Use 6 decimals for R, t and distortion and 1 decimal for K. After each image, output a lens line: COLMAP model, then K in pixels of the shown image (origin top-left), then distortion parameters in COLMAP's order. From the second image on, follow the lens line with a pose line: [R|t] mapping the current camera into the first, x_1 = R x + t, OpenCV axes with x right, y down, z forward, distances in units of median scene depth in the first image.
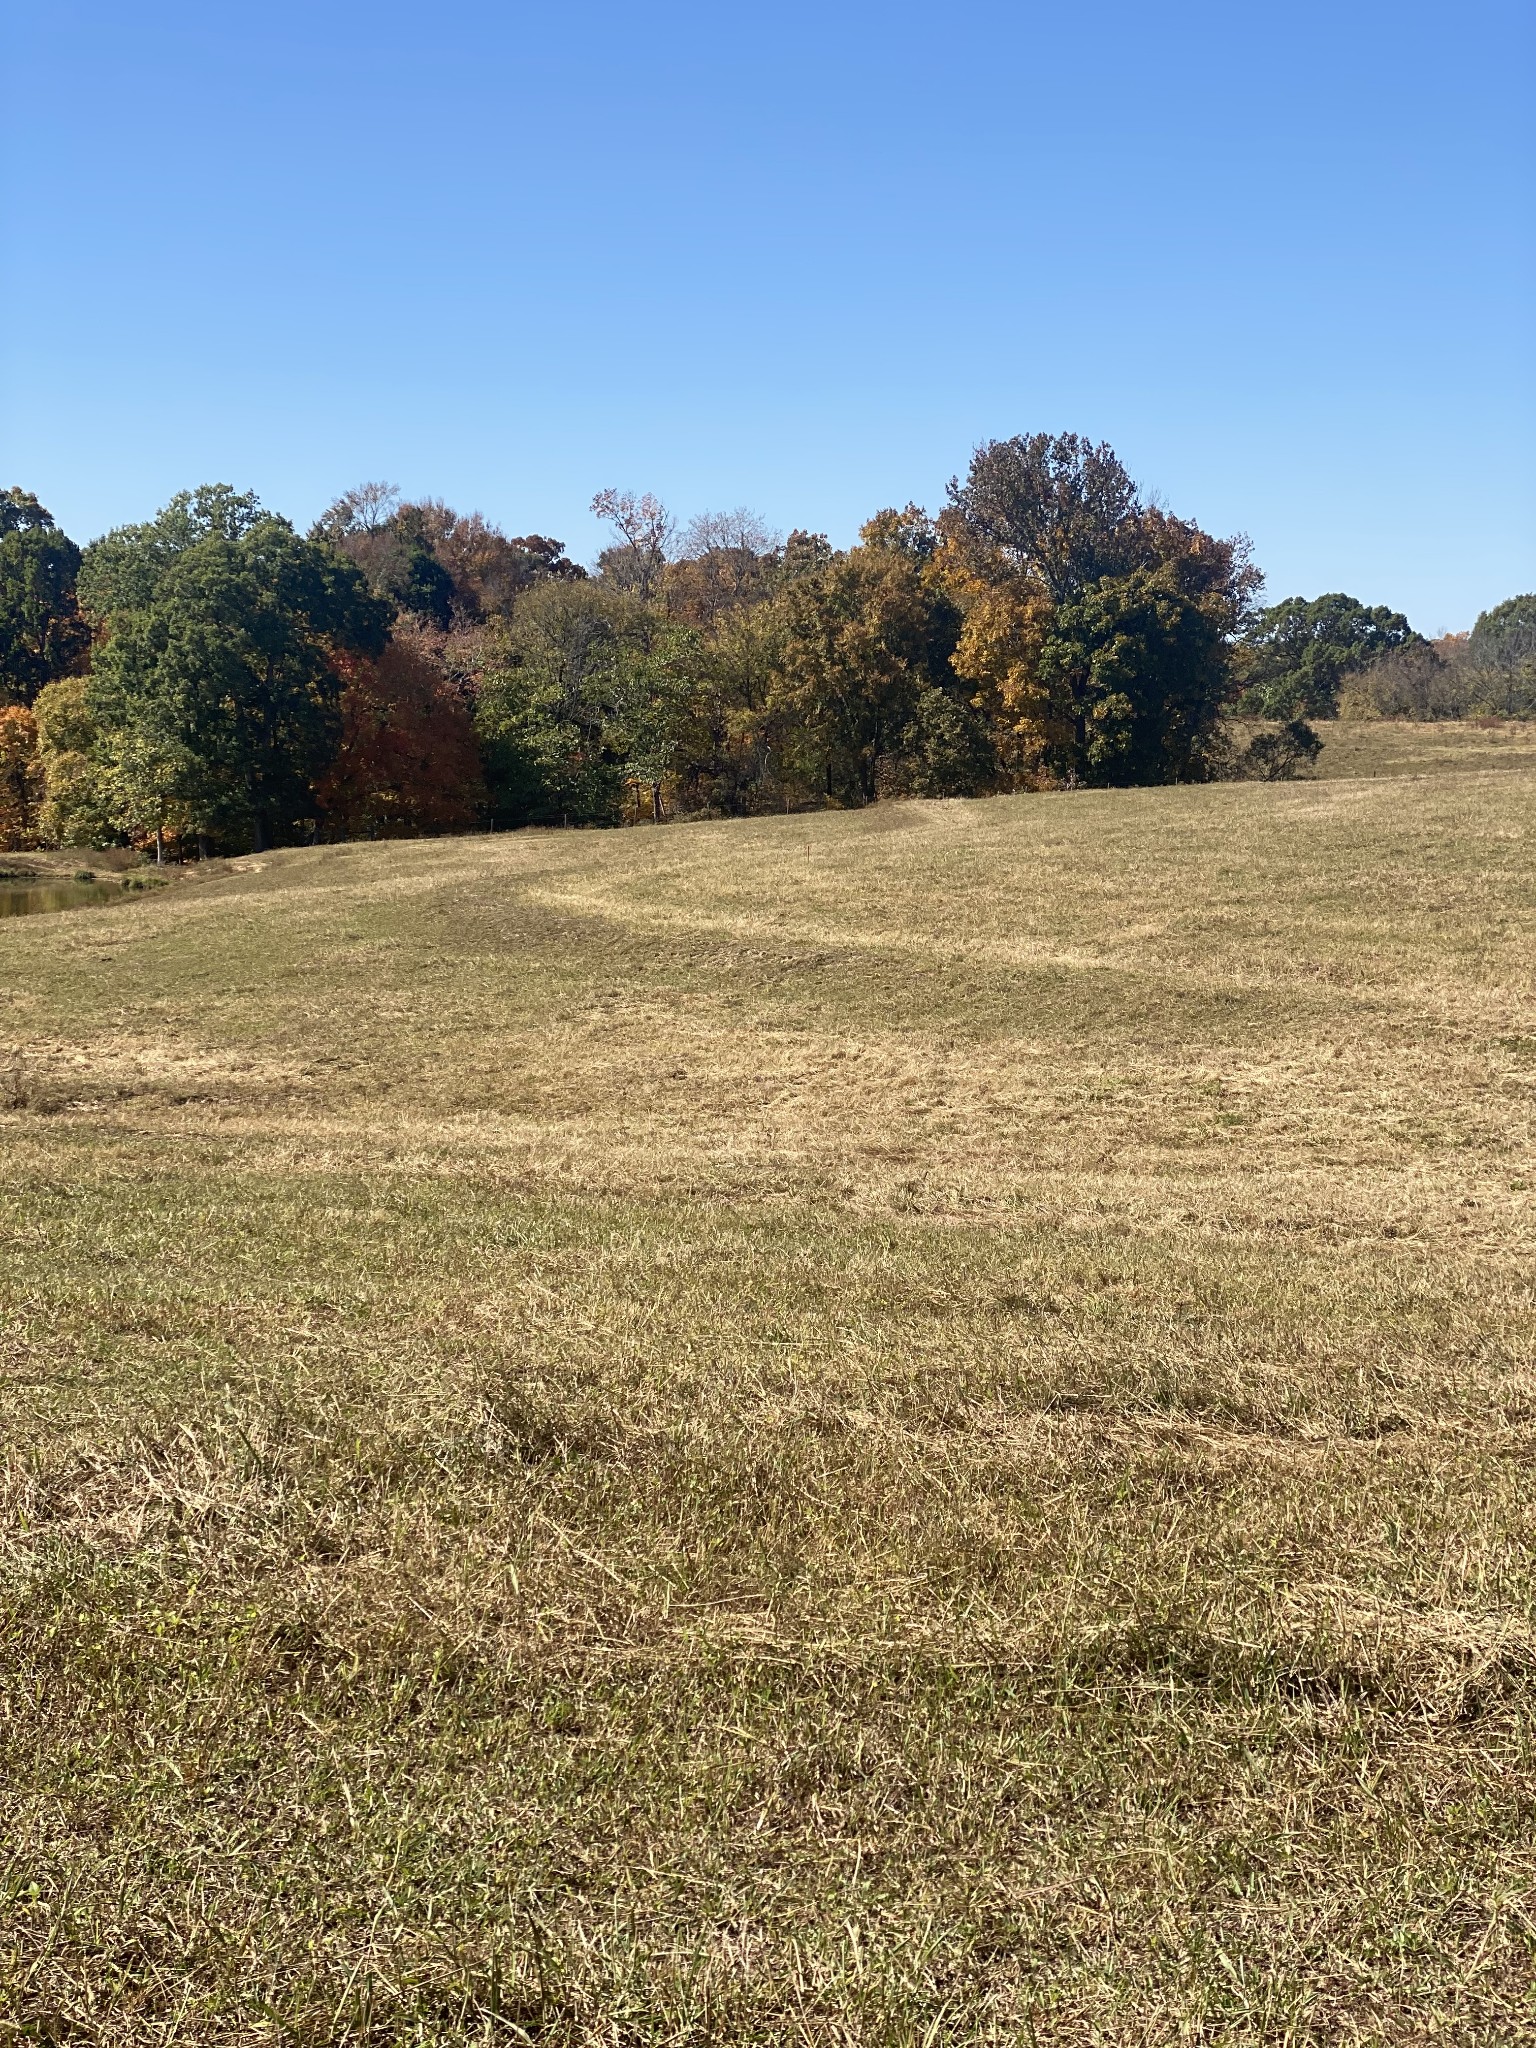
lens RADIAL K [[2993.3, 0, 768.0], [0, 2993.3, 1024.0], [0, 0, 1]] dist [0.068709, 0.086322]
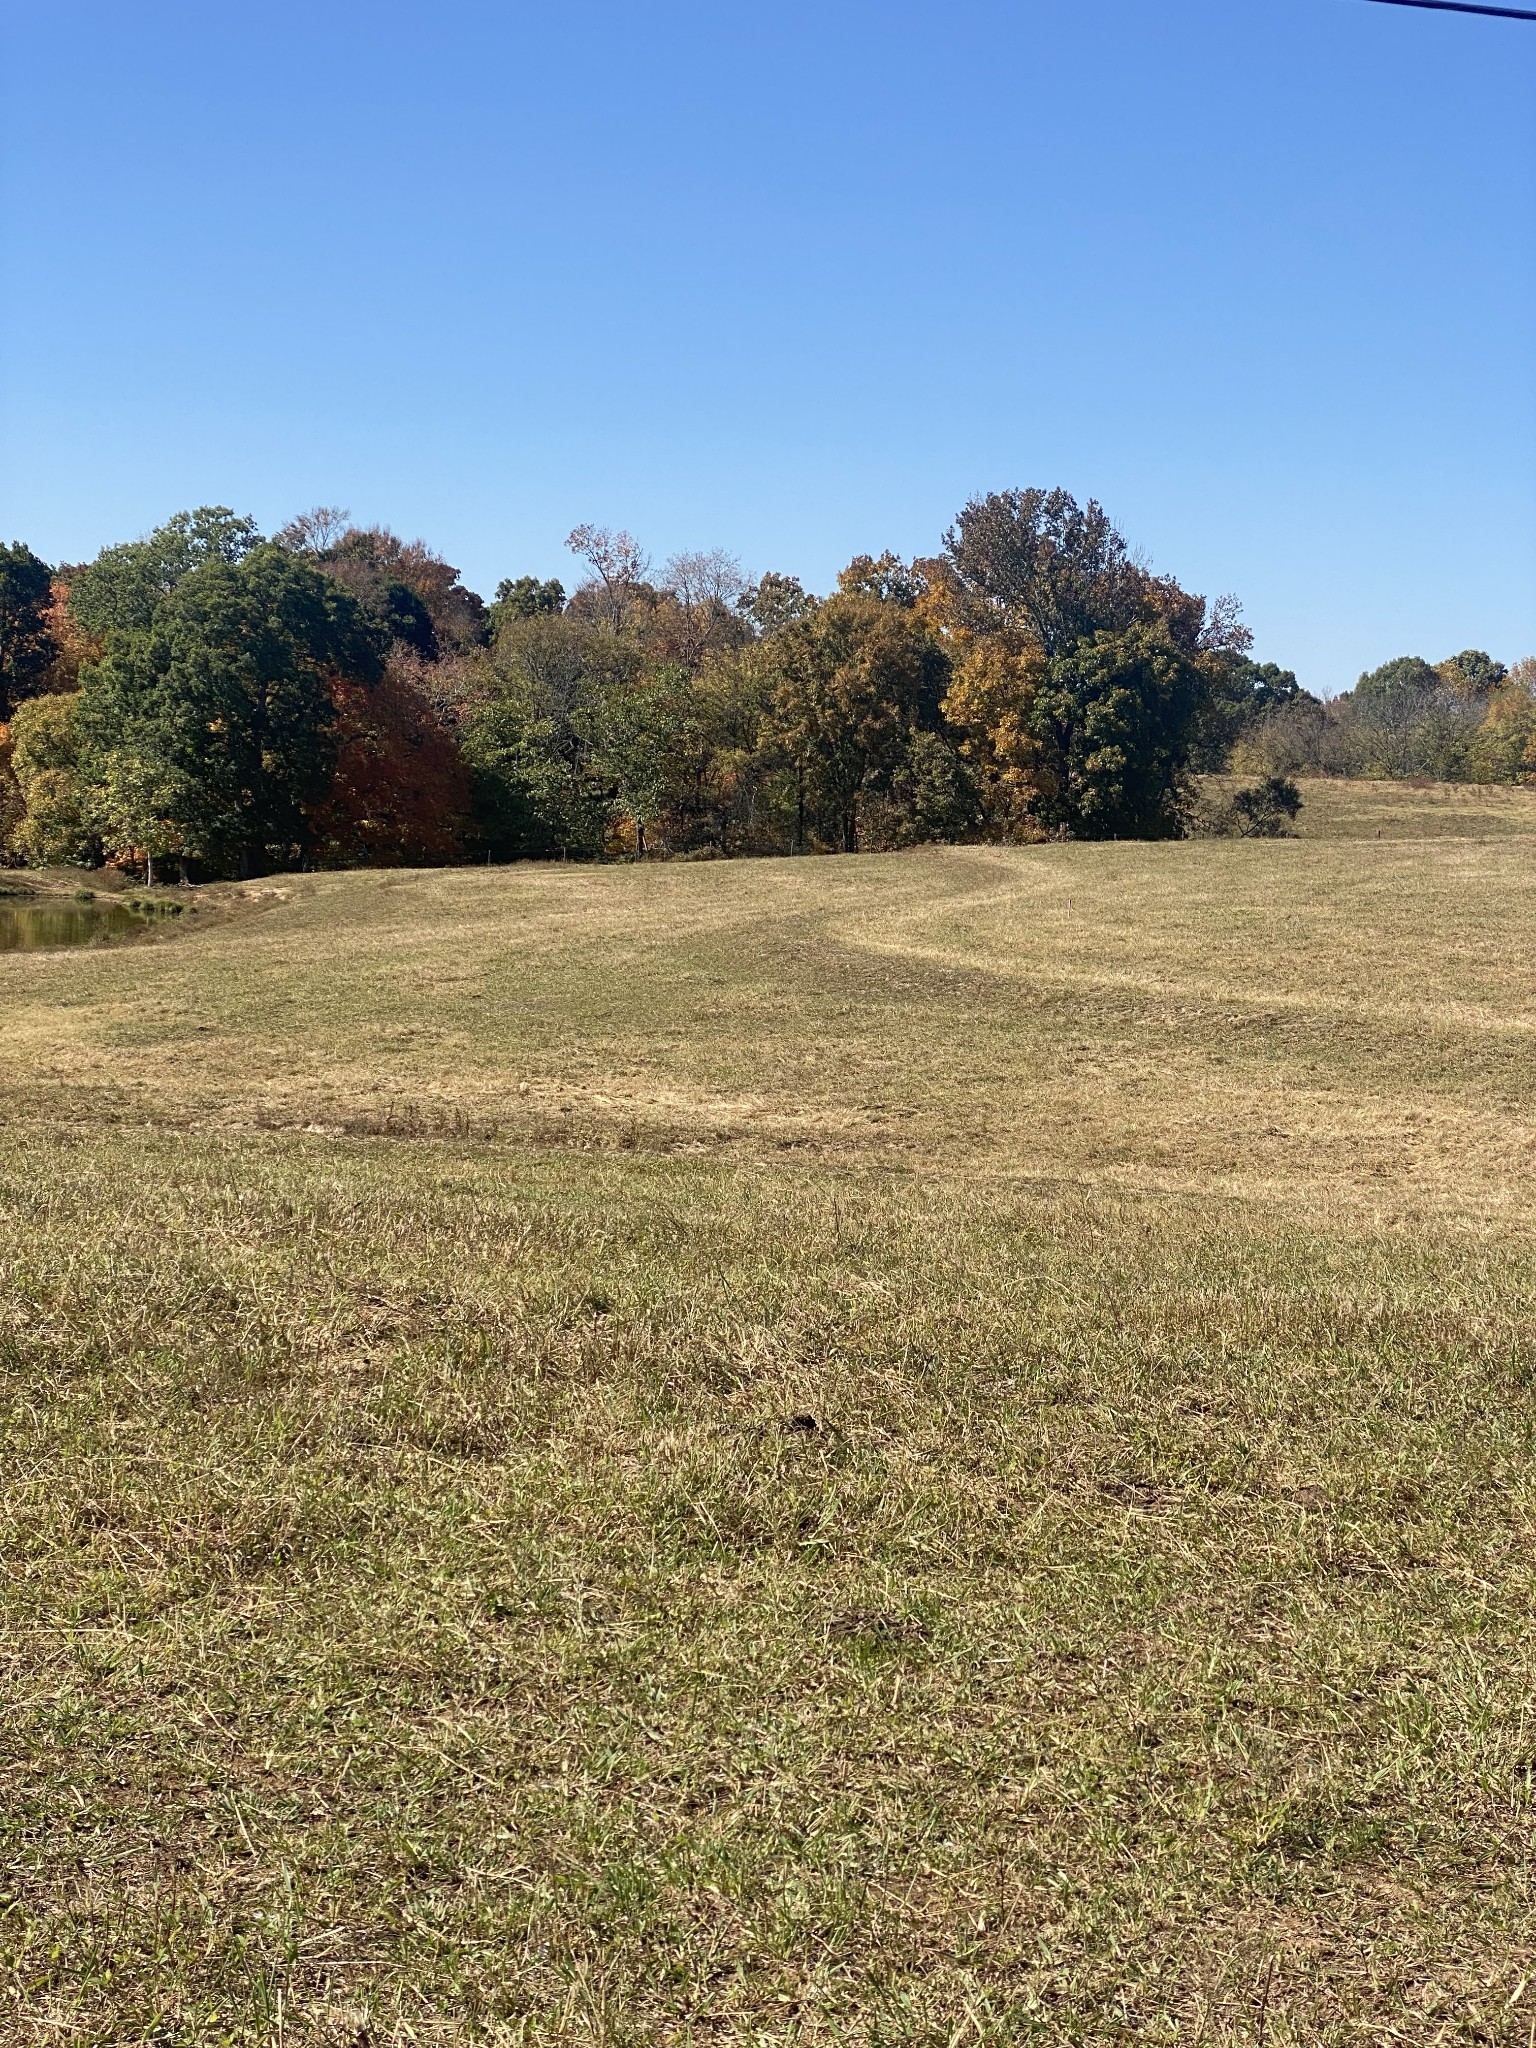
lens RADIAL K [[2993.3, 0, 768.0], [0, 2993.3, 1024.0], [0, 0, 1]] dist [0.068709, 0.086322]
pose [[0.997115, 0.025599, 0.071458, -0.067207], [-0.024845, 0.999626, -0.011415, -0.001077], [-0.071723, 0.009607, 0.997378, -0.007607]]
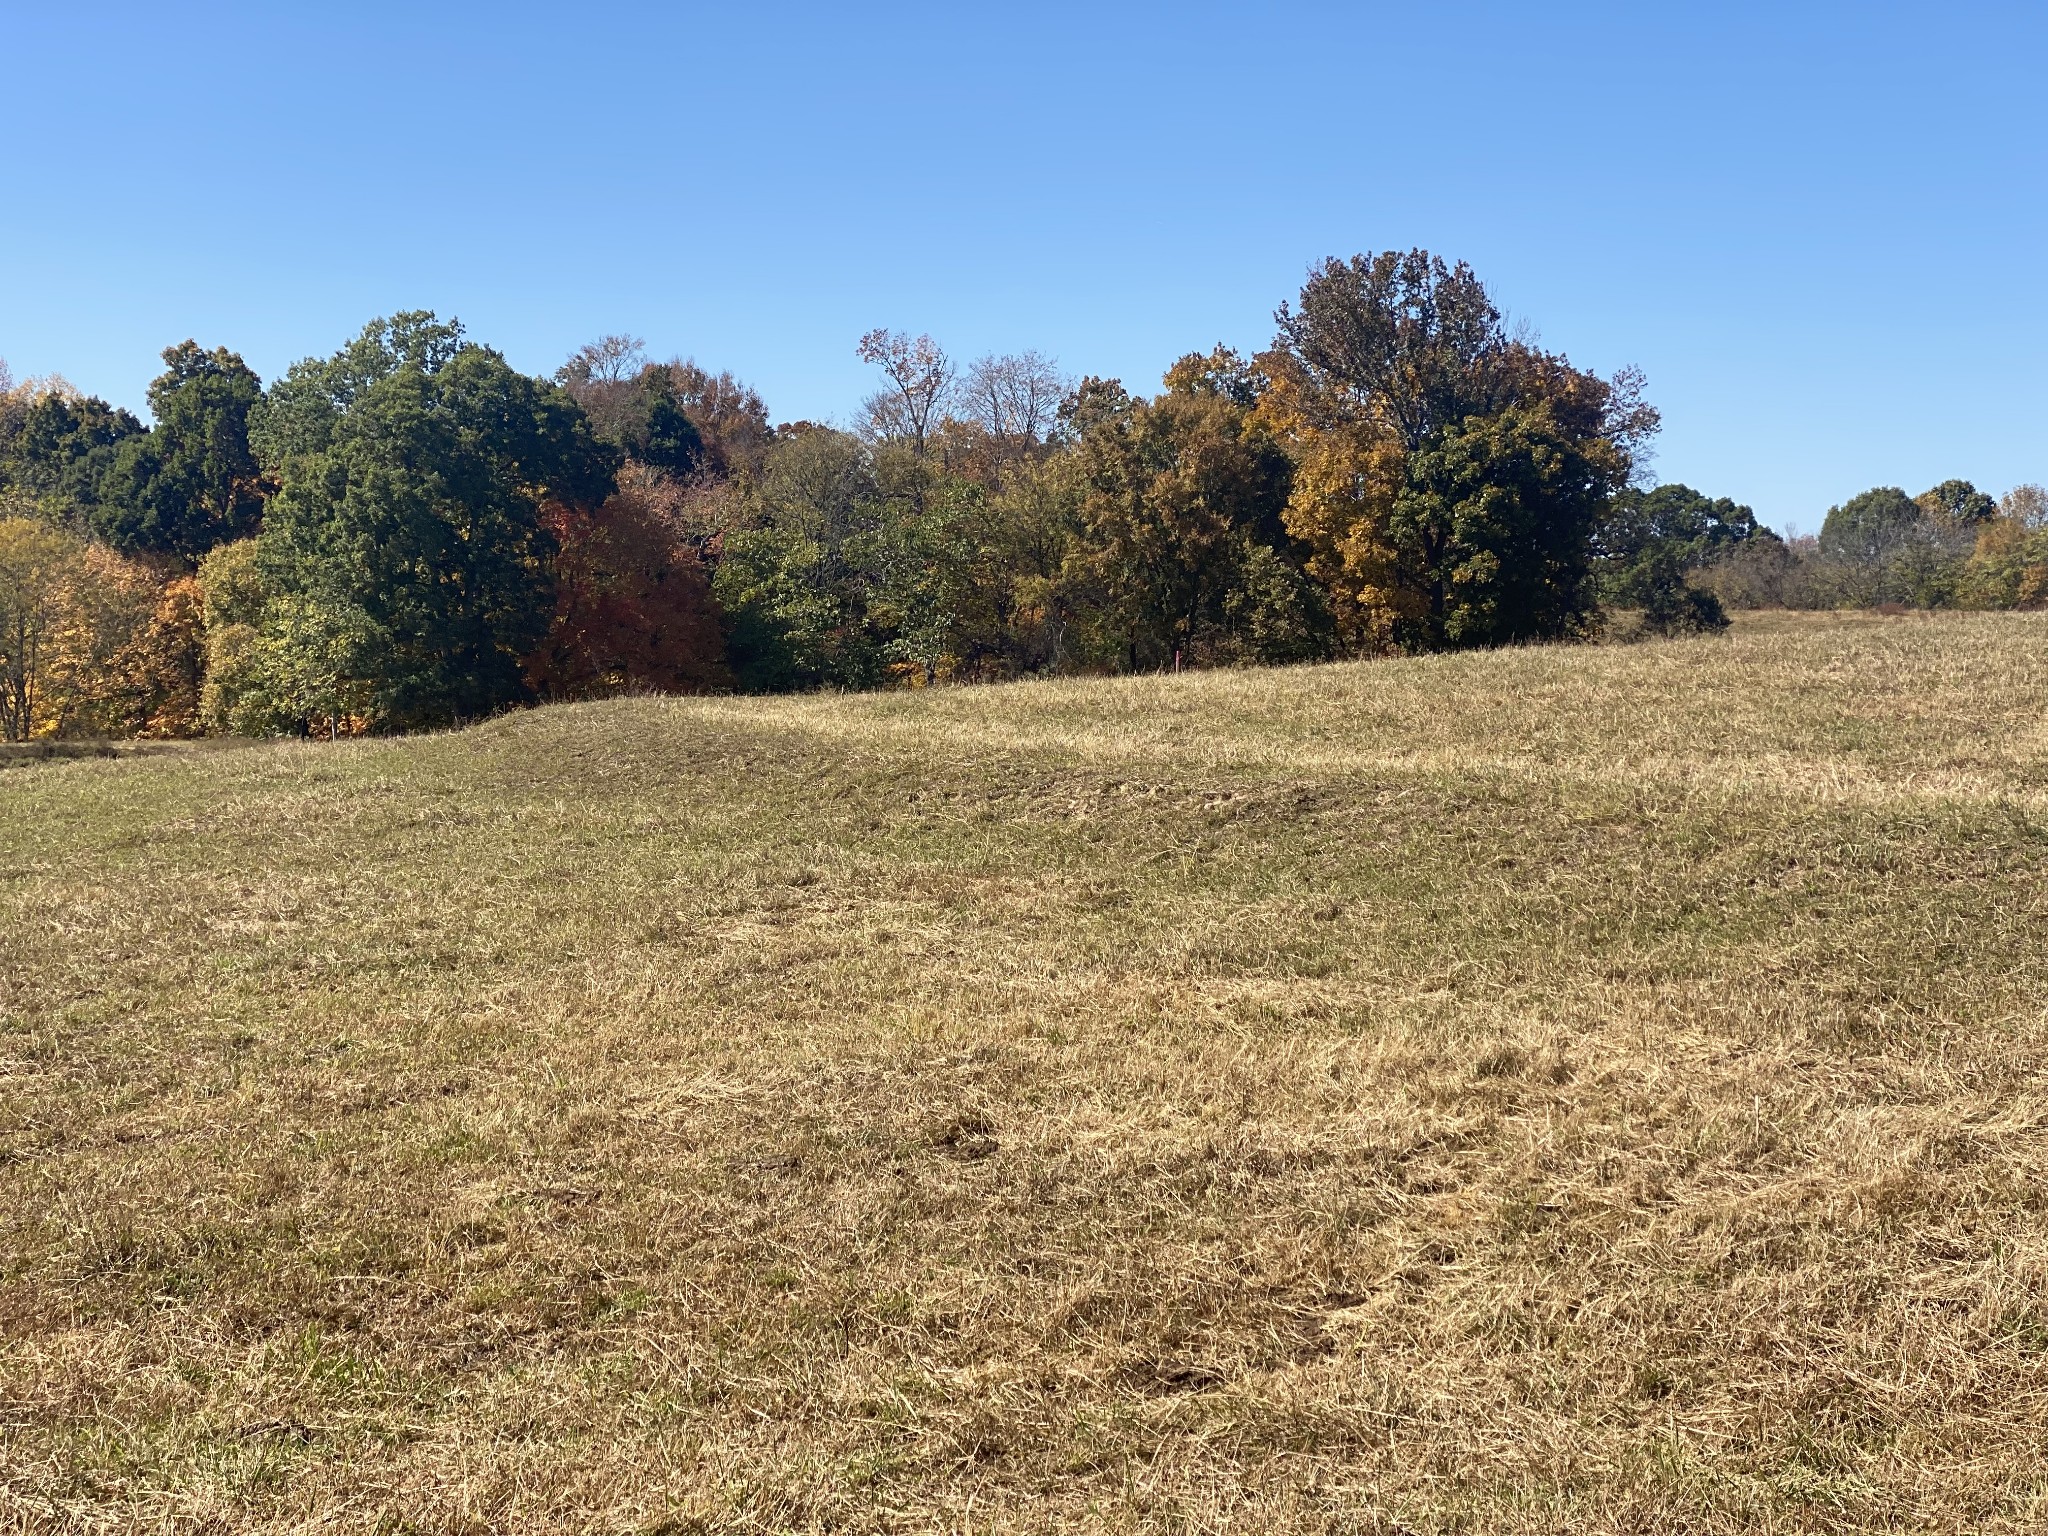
lens RADIAL K [[2993.3, 0, 1024.0], [0, 2993.3, 768.0], [0, 0, 1]] dist [0.068709, 0.086322]
pose [[0.999965, 0.004943, -0.006770, -0.005258], [-0.005344, 0.998147, -0.060608, -0.000152], [0.006458, 0.060642, 0.998139, 0.165647]]
